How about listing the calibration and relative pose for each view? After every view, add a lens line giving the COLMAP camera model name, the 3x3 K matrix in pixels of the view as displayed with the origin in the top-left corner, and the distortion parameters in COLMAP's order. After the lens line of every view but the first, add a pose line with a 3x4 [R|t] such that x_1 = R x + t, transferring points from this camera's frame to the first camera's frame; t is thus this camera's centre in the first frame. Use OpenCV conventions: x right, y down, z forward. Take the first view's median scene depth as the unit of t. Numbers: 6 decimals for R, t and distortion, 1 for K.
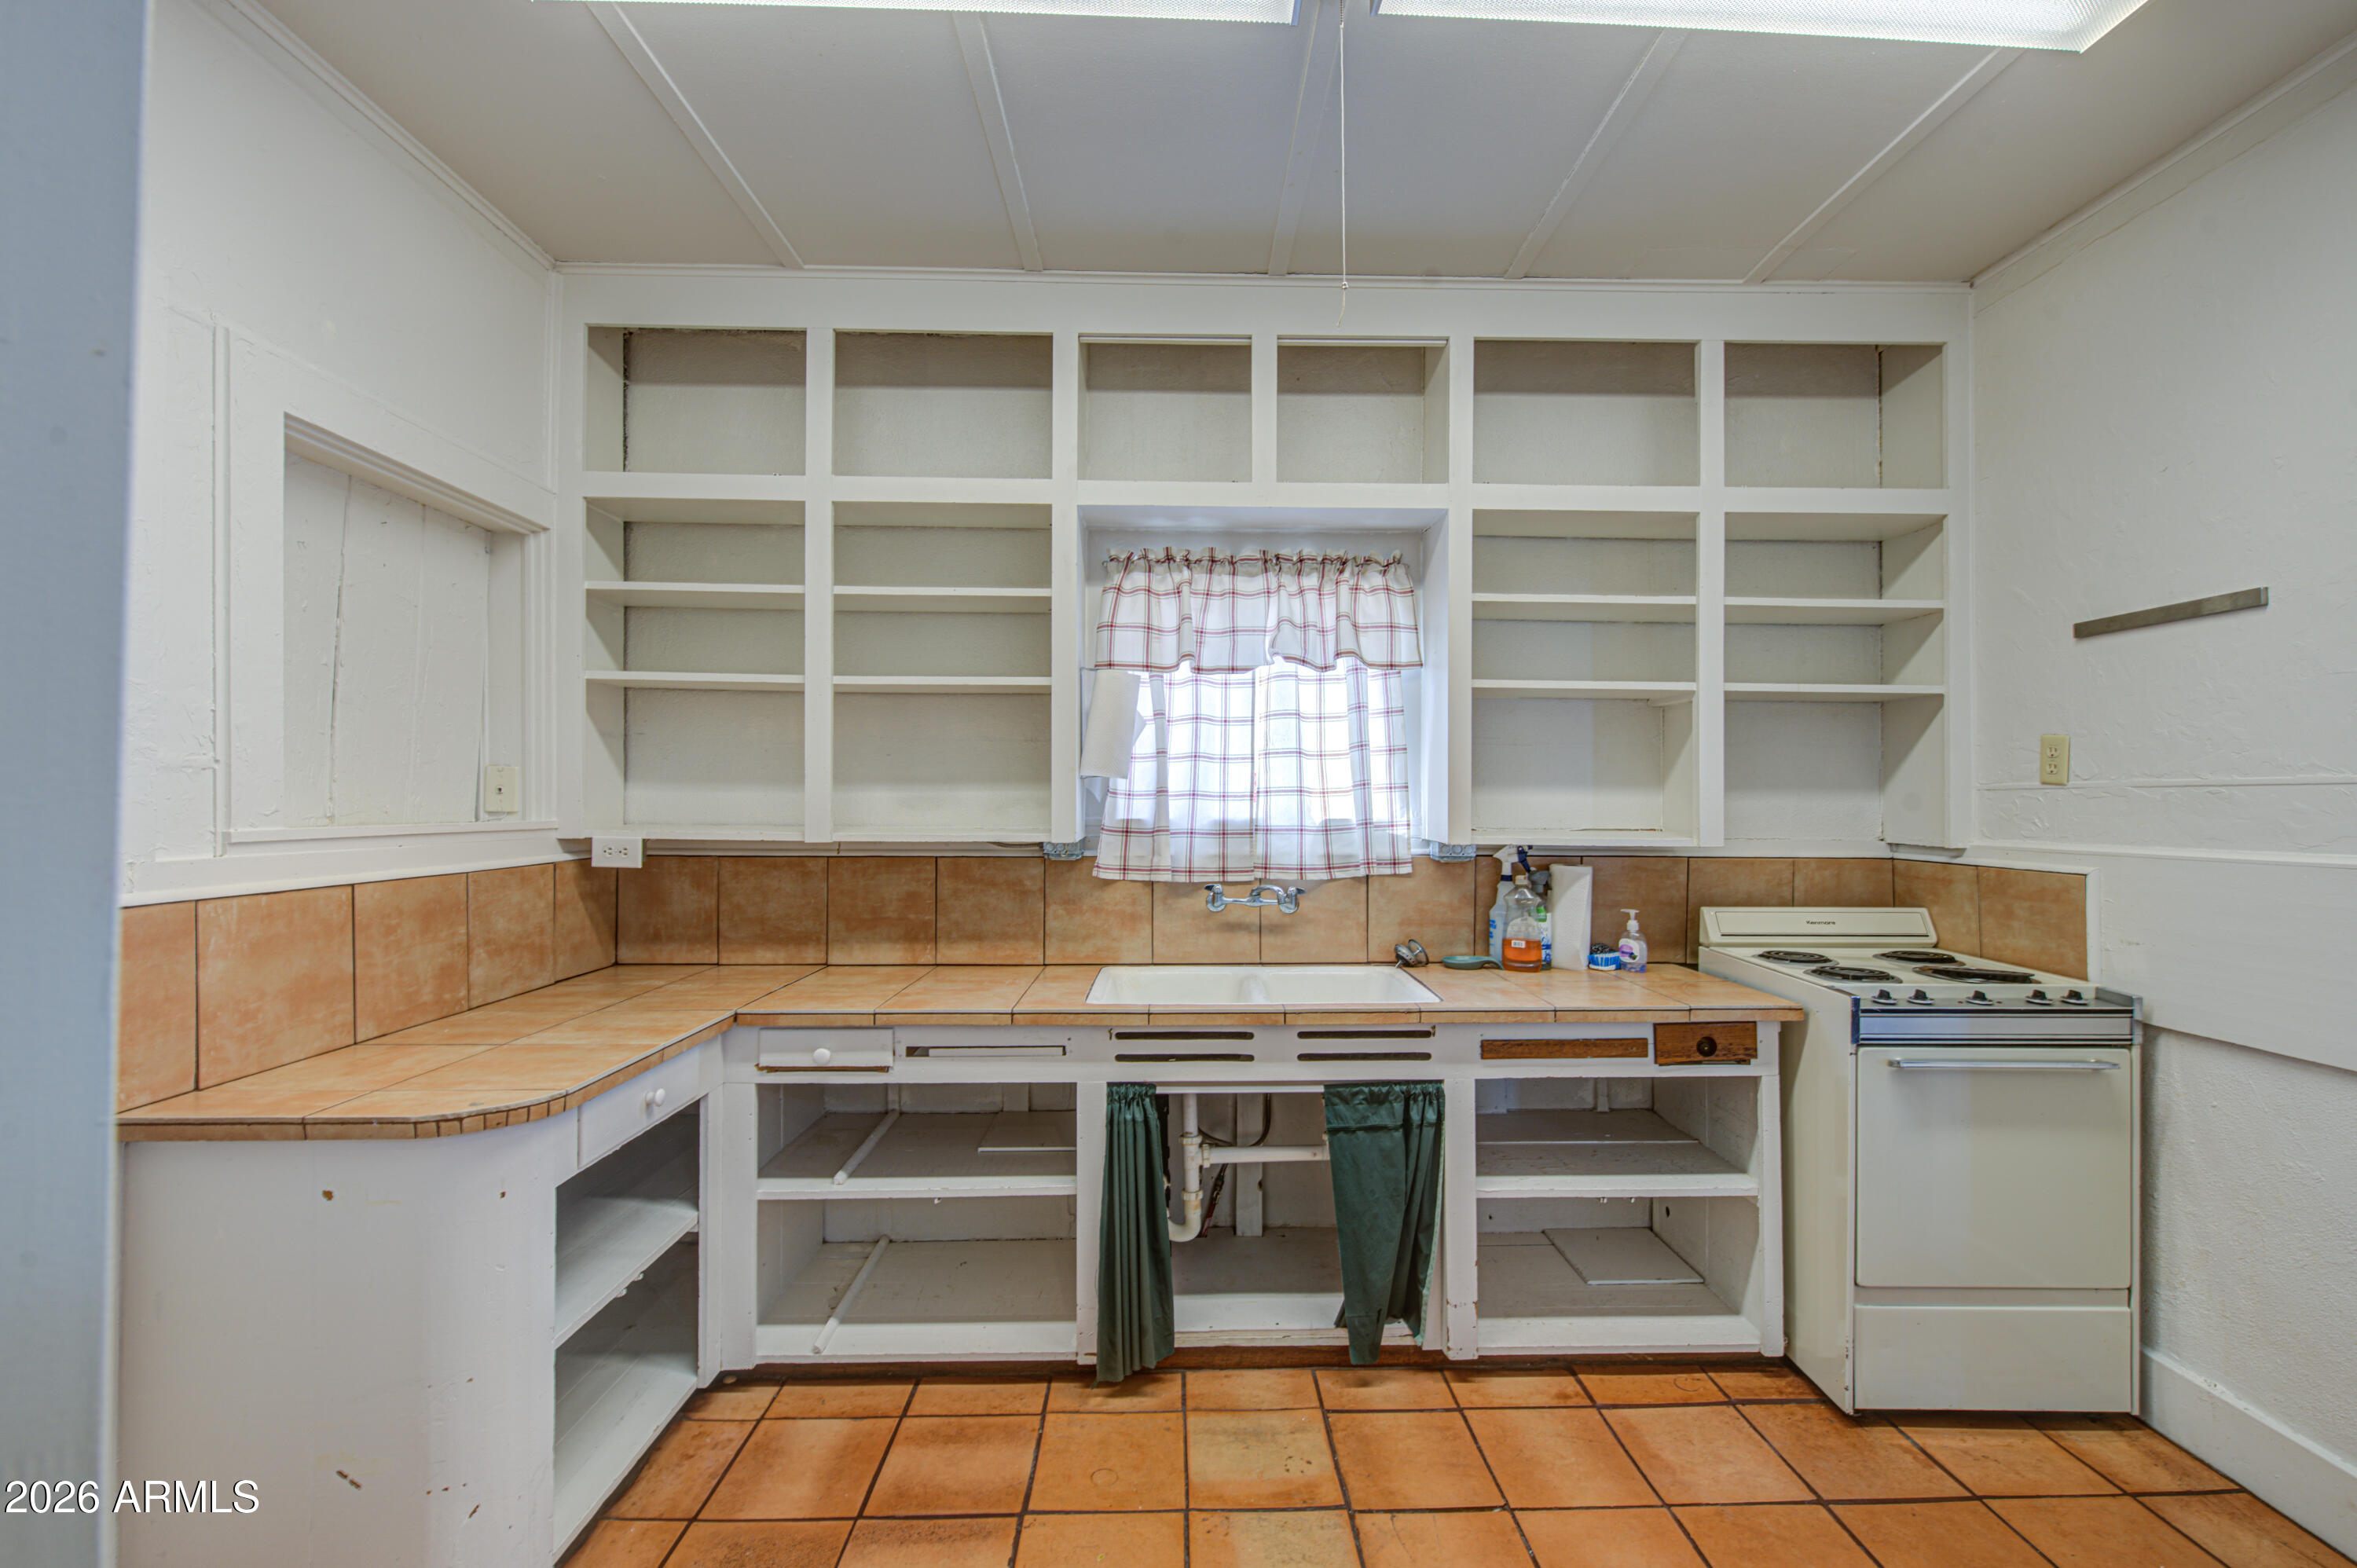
lens RADIAL K [[968.5, 0, 1192.0], [0, 968.5, 784.9], [0, 0, 1]] dist [0.002993, -0.004883]
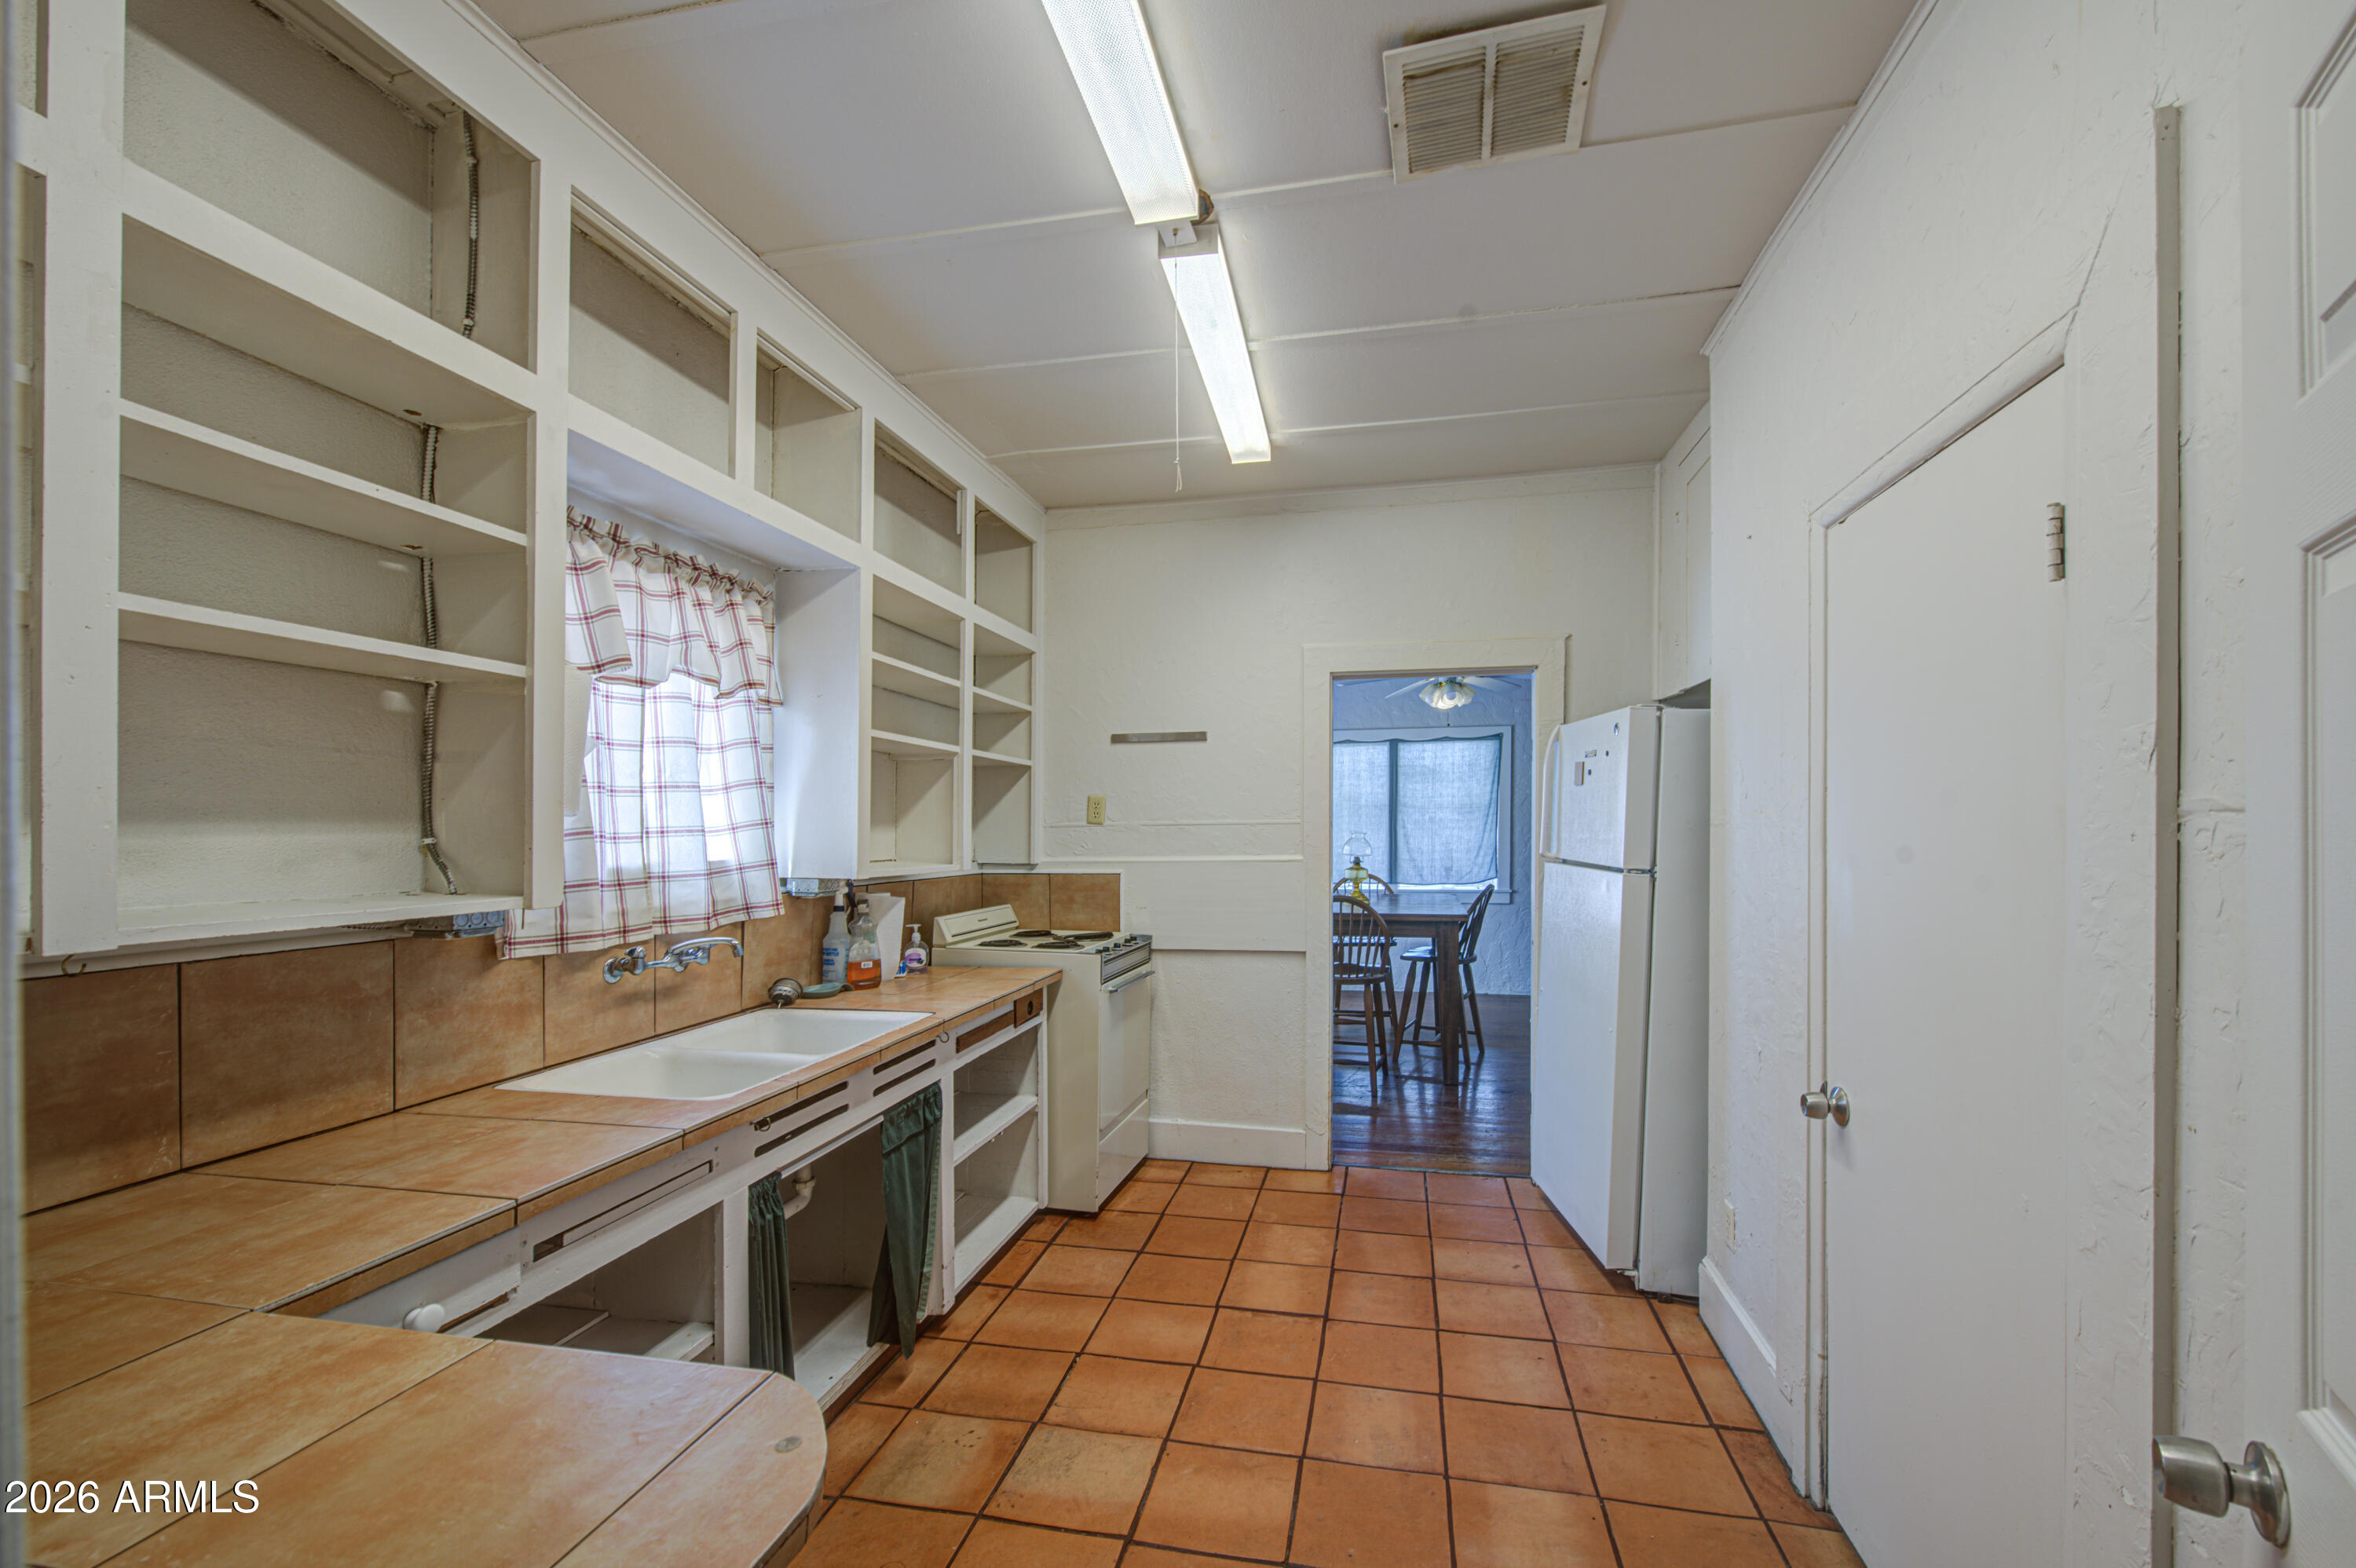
lens RADIAL K [[971.2, 0, 1212.3], [0, 971.2, 827.7], [0, 0, 1]] dist [0.001060, -0.000122]
pose [[0.214328, -0.005089, 0.976749, -0.702259], [-0.010040, 0.999922, 0.007413, -0.008194], [-0.976710, -0.011396, 0.214260, 0.378643]]
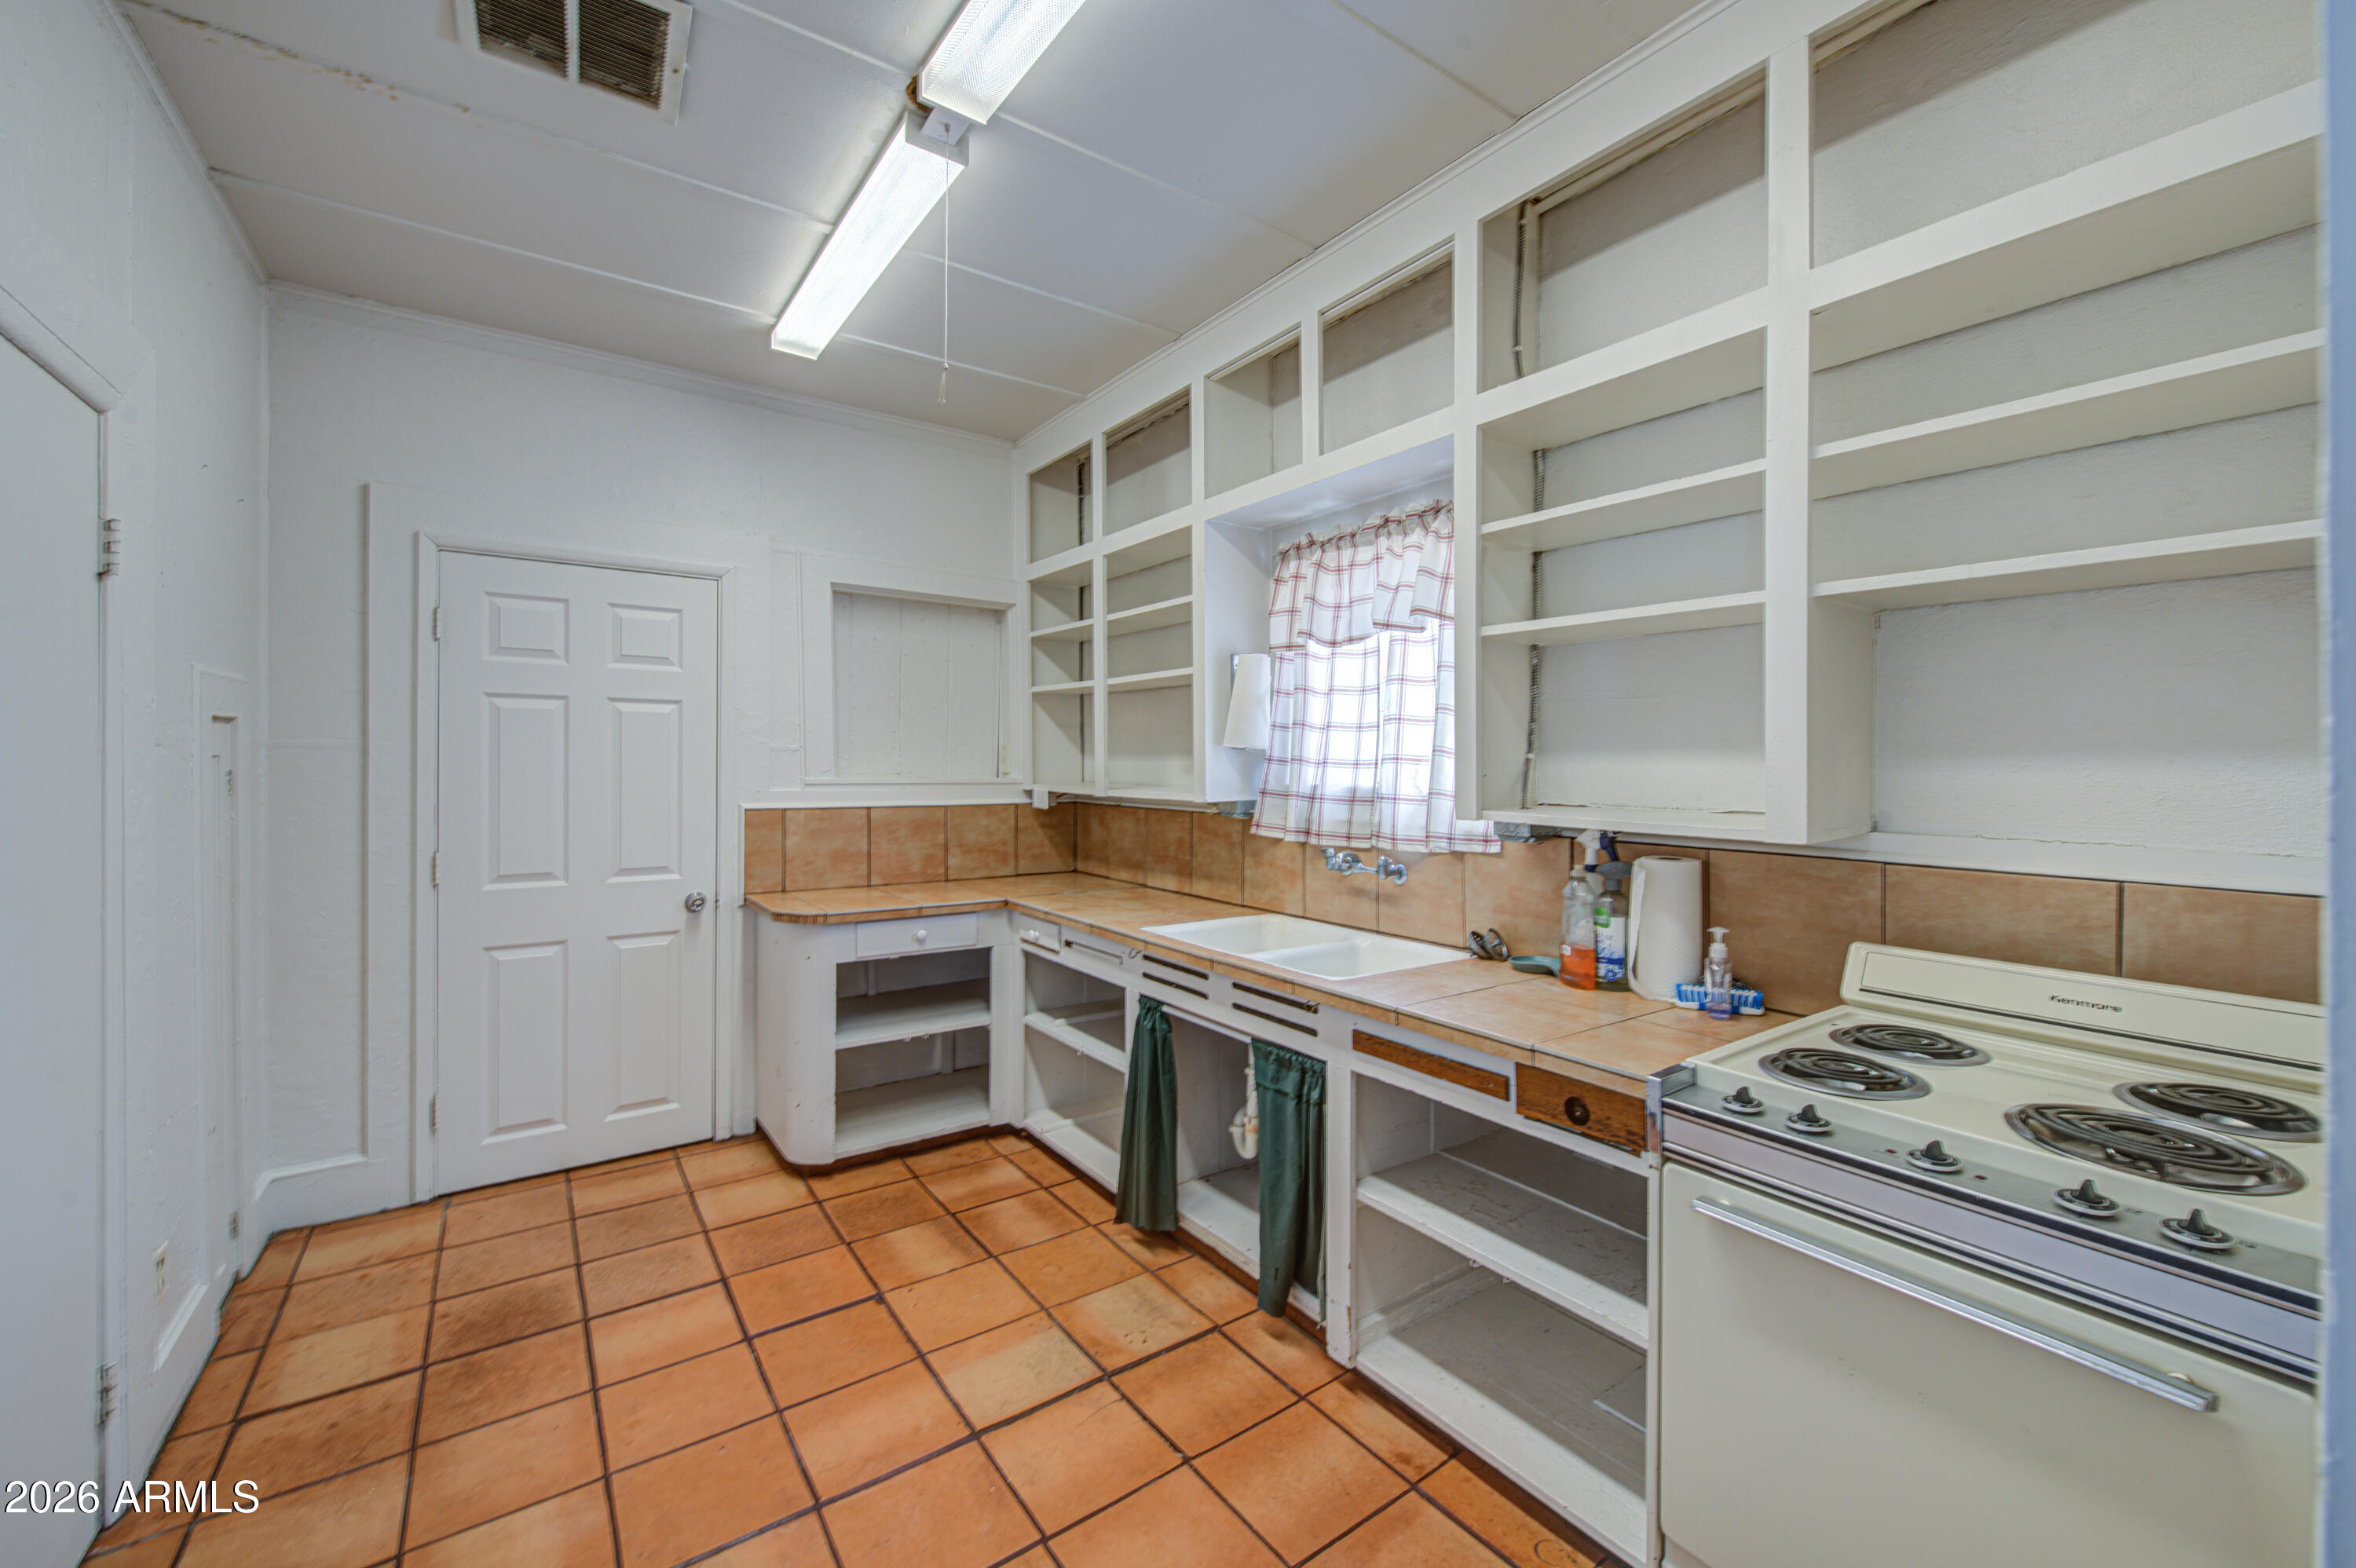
lens RADIAL K [[937.2, 0, 1198.3], [0, 937.2, 767.2], [0, 0, 1]] dist [0.000897, -0.002664]
pose [[0.569440, 0.003133, -0.822027, 0.821445], [0.008830, 0.999912, 0.009928, 0.003781], [0.821985, -0.012912, 0.569363, 0.325272]]
